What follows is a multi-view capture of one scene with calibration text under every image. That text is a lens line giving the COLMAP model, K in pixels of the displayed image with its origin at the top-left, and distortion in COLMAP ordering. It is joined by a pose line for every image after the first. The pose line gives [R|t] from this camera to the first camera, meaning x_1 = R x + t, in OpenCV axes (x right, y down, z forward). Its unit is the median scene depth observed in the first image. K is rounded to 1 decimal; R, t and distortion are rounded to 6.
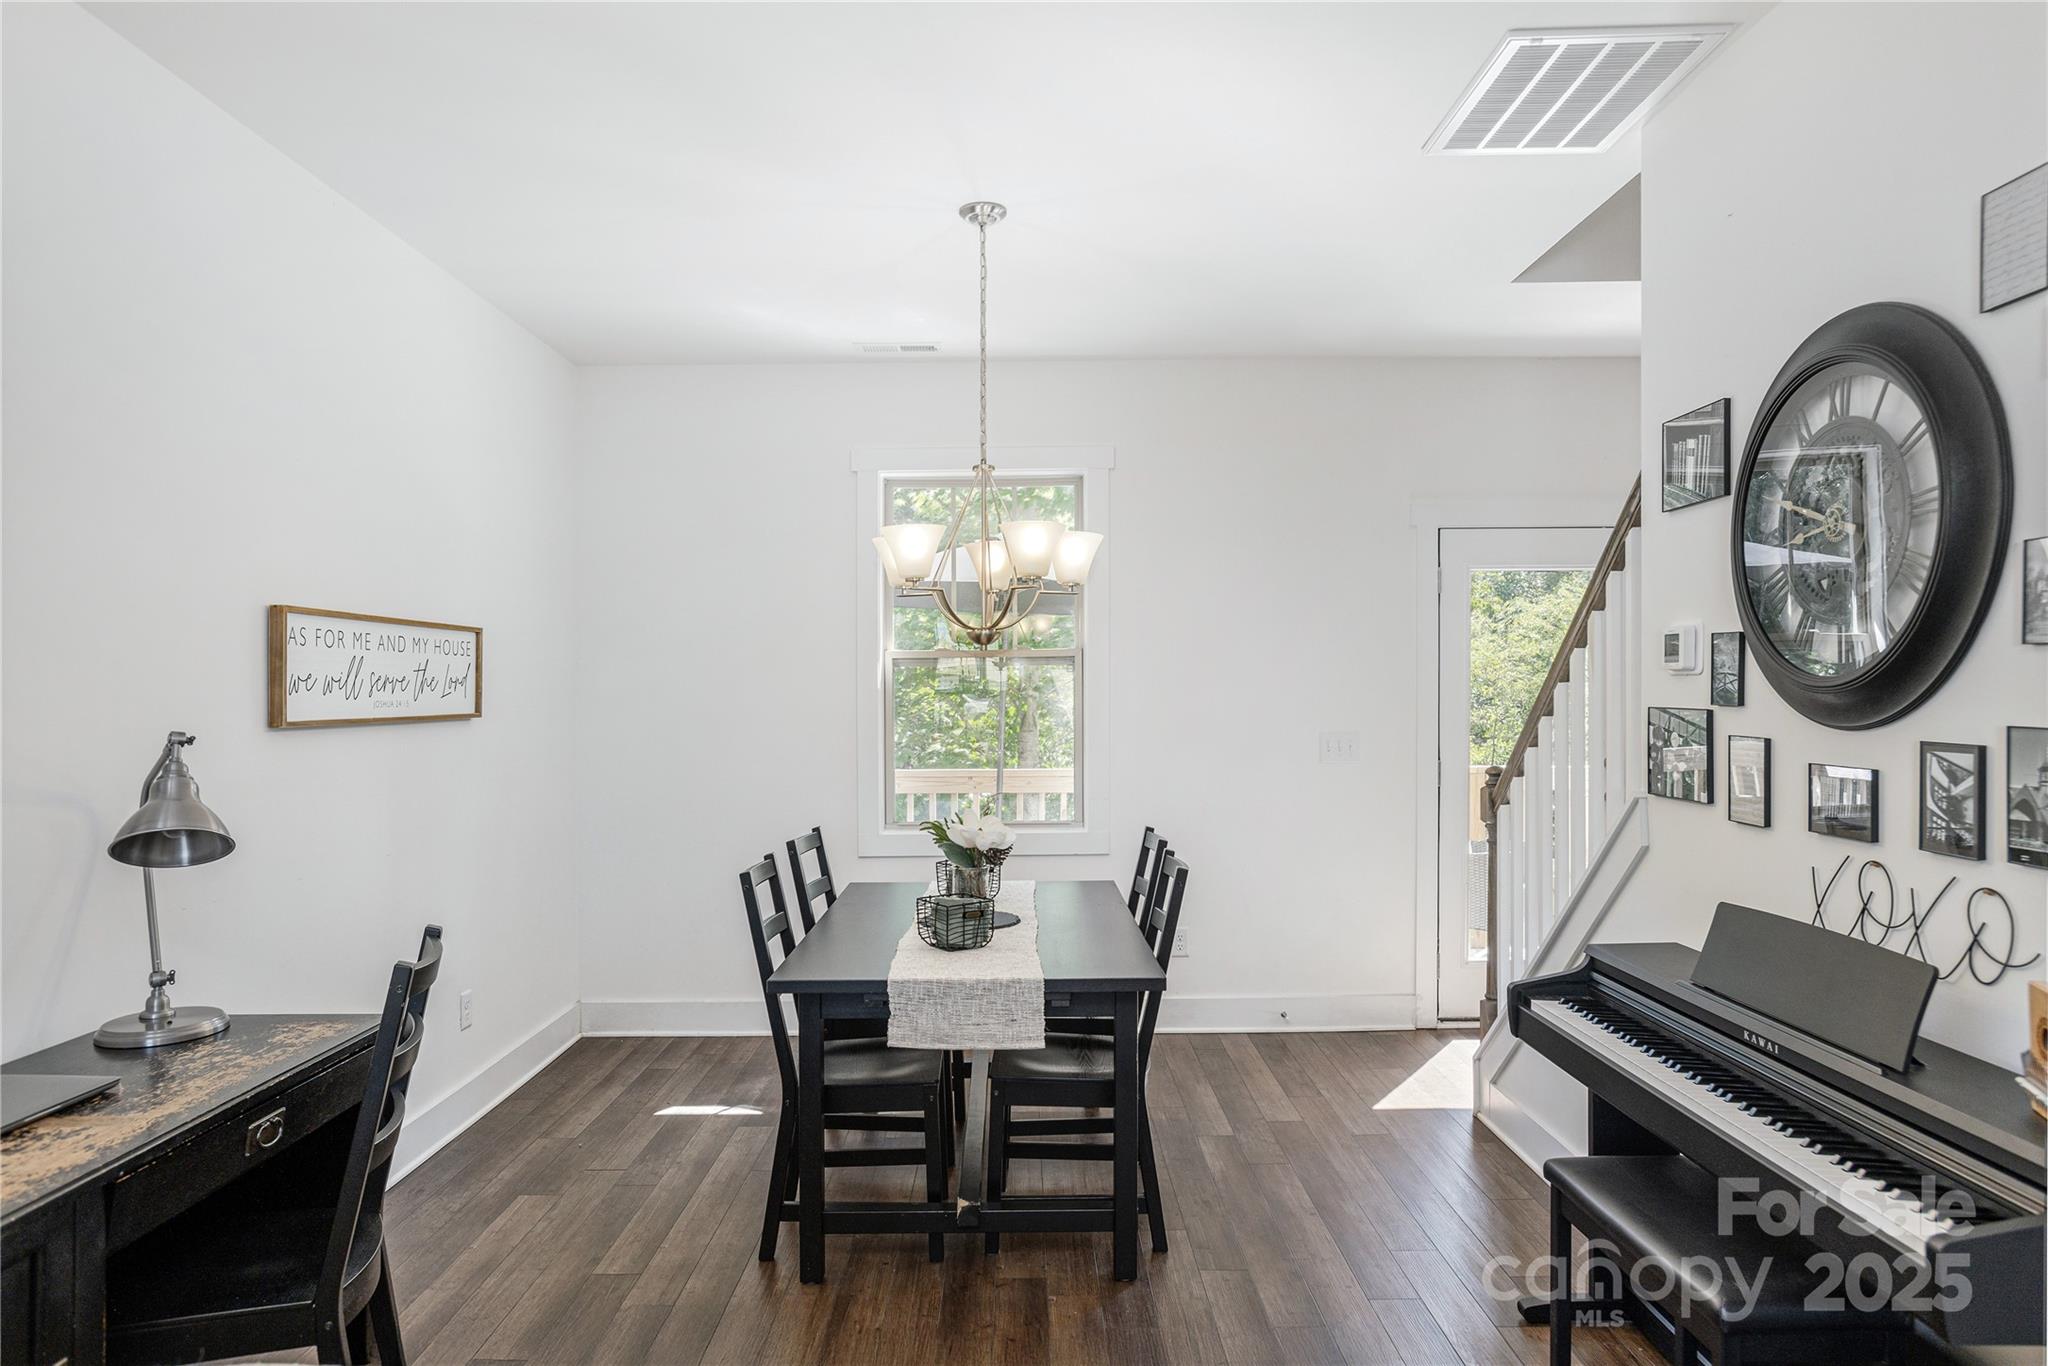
lens RADIAL K [[1273.1, 0, 1002.7], [0, 1273.1, 686.3], [0, 0, 1]] dist [-0.002698, 0.005799]
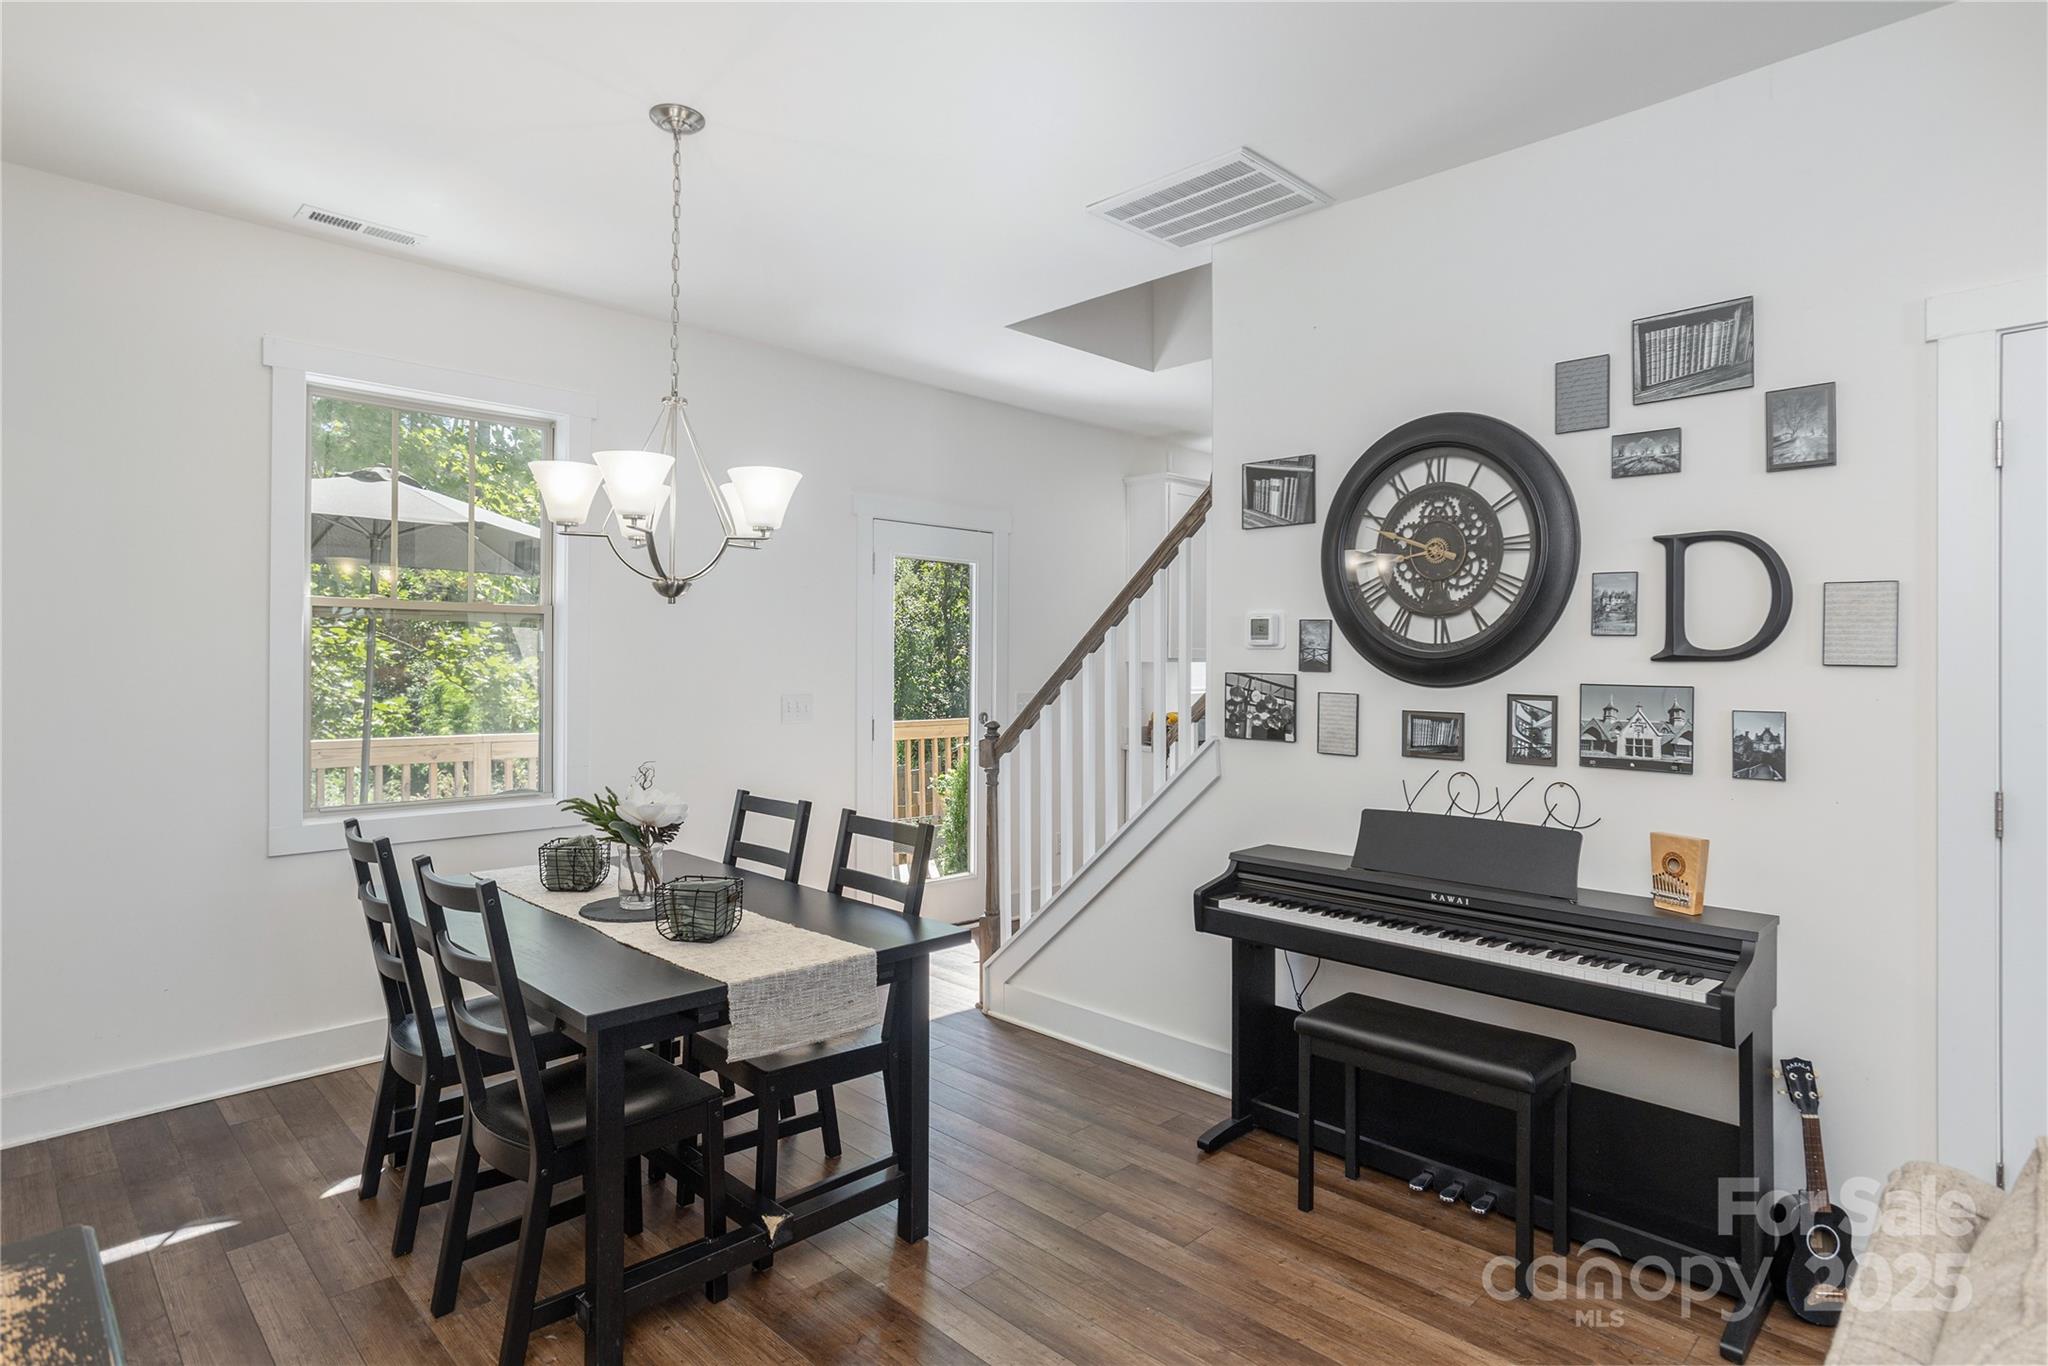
lens RADIAL K [[1097.6, 0, 1062.1], [0, 1097.6, 645.4], [0, 0, 1]] dist [-0.004781, 0.002412]
pose [[0.690383, 0.026493, 0.722959, -0.505234], [-0.017902, 0.999649, -0.019537, 0.015213], [-0.723222, 0.000545, 0.690615, 0.355027]]
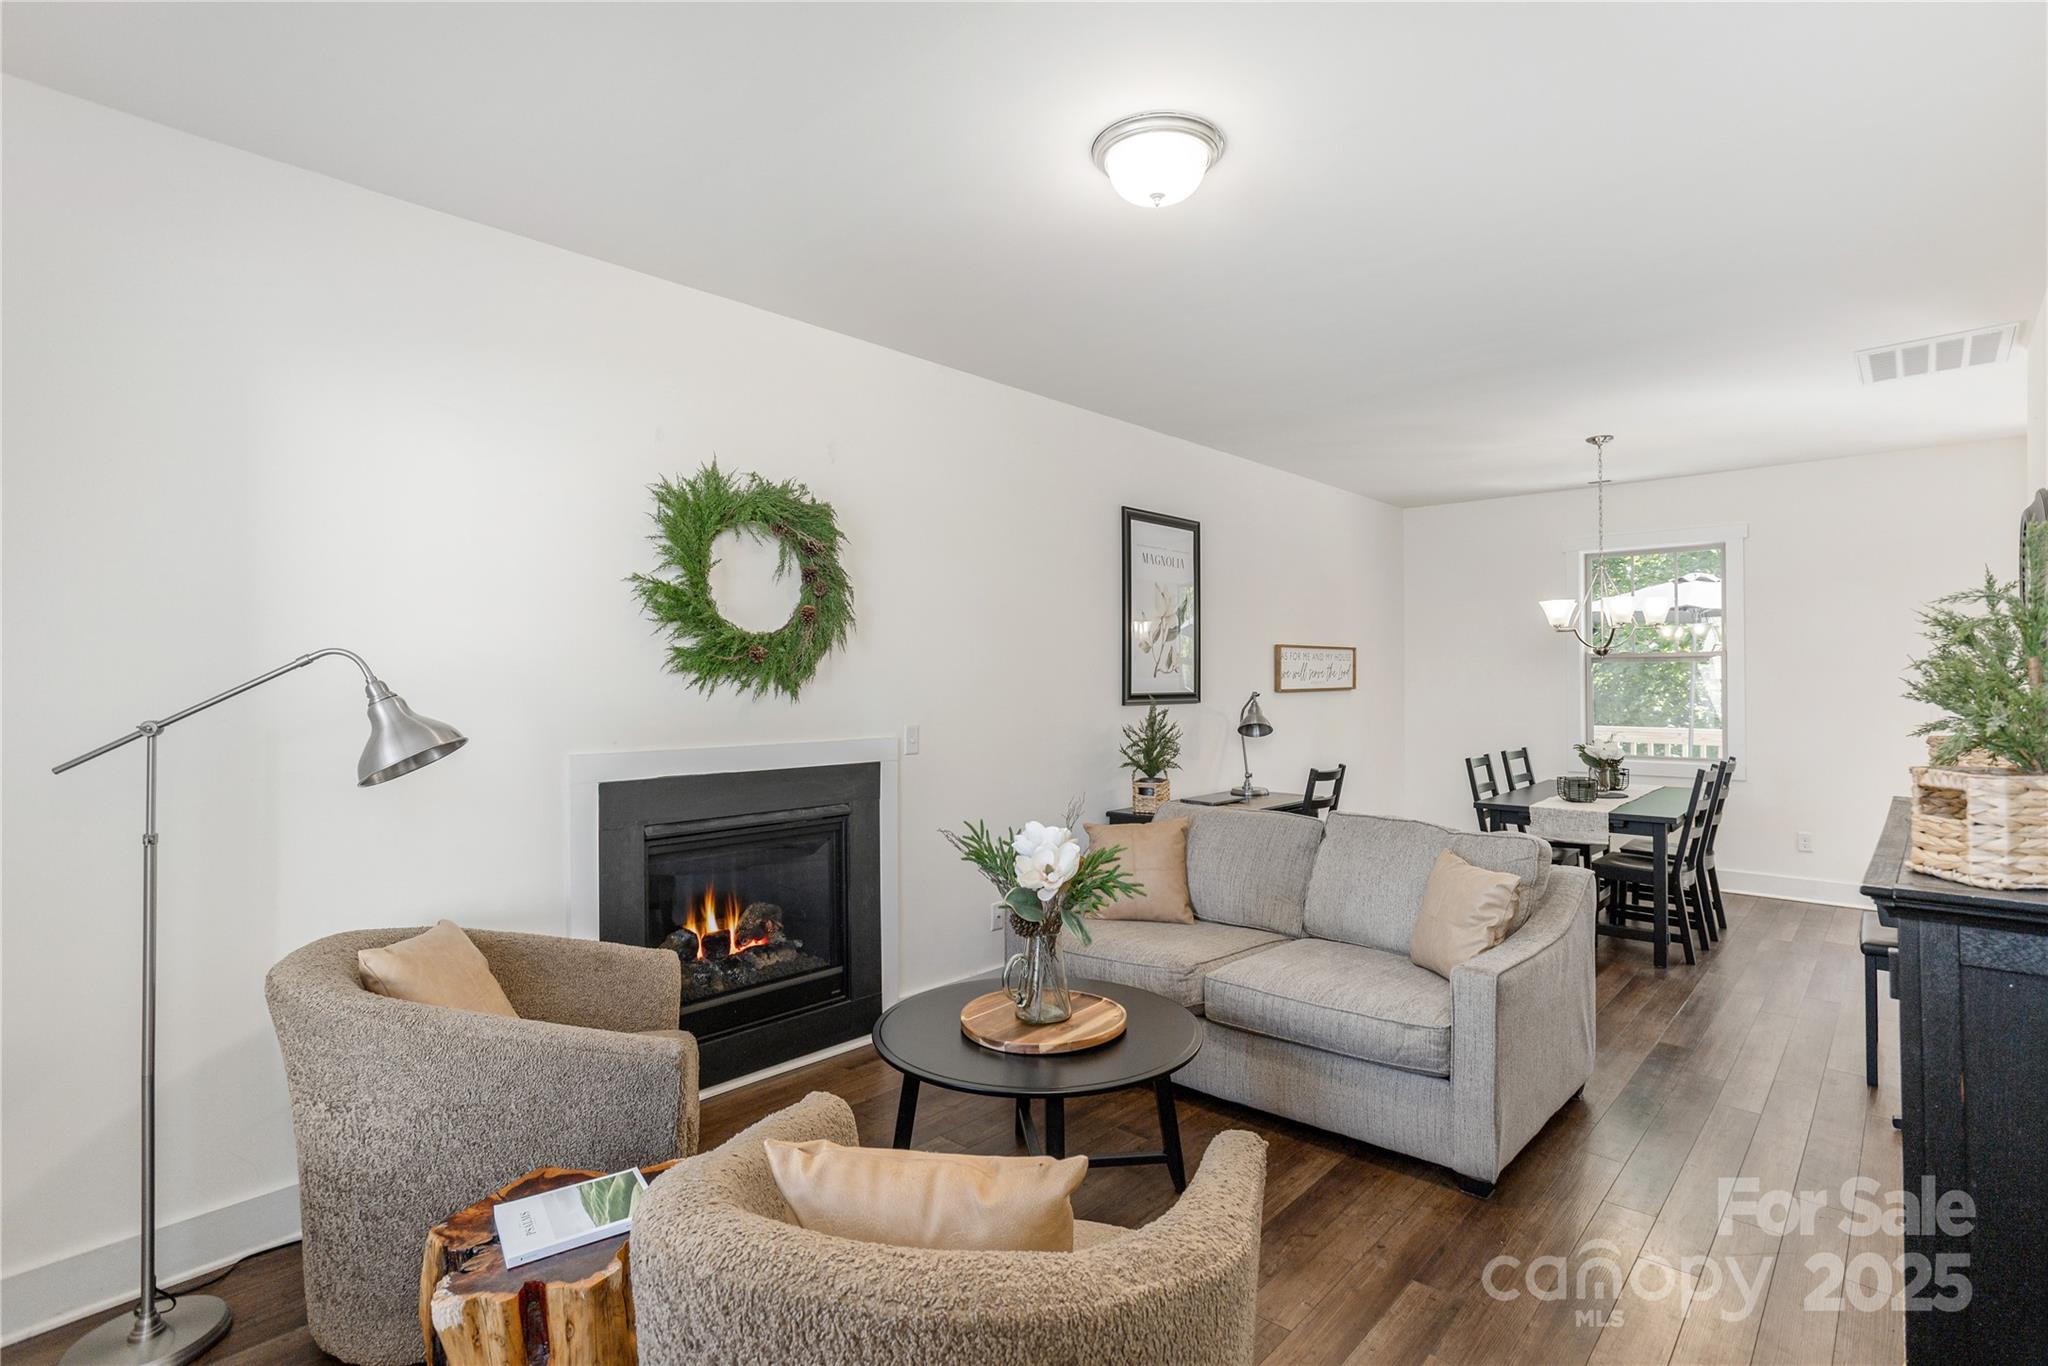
lens RADIAL K [[1008.4, 0, 1010.7], [0, 1008.4, 676.7], [0, 0, 1]] dist [-0.011845, 0.010686]
pose [[0.748933, 0.003483, -0.662637, 0.449385], [0.001847, 0.999971, 0.007343, -0.016373], [0.662644, -0.006724, 0.748905, -1.056327]]
